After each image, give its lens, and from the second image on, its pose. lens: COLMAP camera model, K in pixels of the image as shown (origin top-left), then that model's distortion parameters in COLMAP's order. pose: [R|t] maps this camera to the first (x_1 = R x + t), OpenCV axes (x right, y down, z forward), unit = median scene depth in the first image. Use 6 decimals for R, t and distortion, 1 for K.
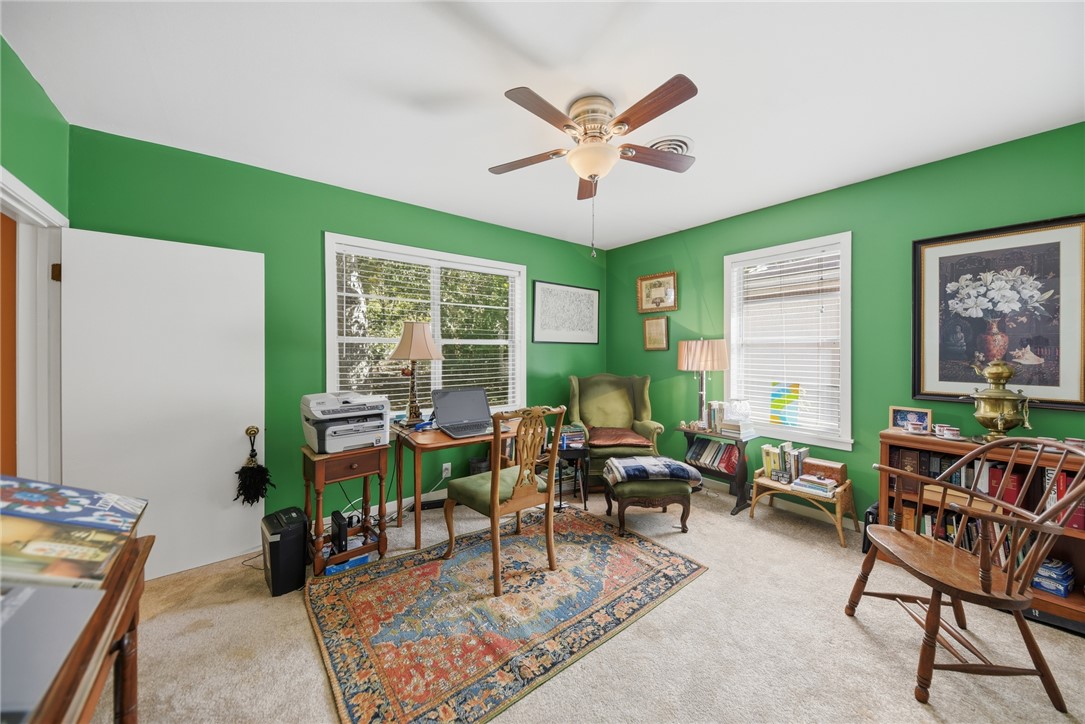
lens RADIAL K [[379.7, 0, 559.4], [0, 379.7, 351.3], [0, 0, 1]] dist [0.017194, -0.008865]
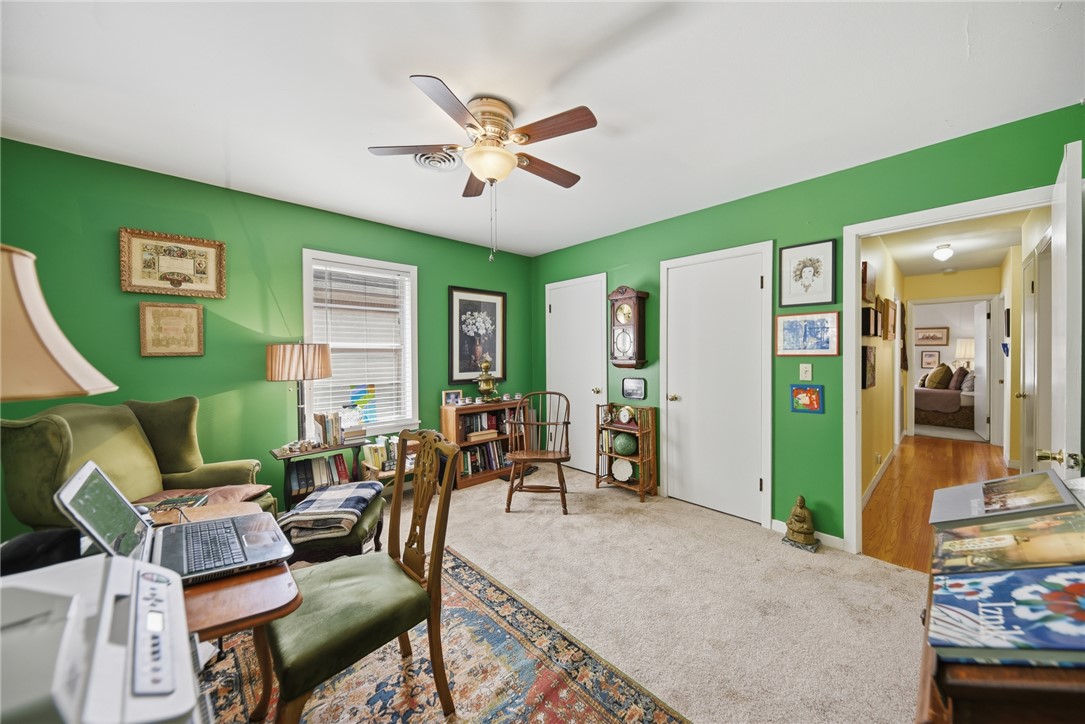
lens RADIAL K [[379.7, 0, 559.4], [0, 379.7, 351.3], [0, 0, 1]] dist [0.017194, -0.008865]
pose [[-0.078316, 0.007940, 0.996897, -0.770075], [0.011540, 0.999909, -0.007057, 0.001673], [-0.996862, 0.010951, -0.078401, 0.756927]]
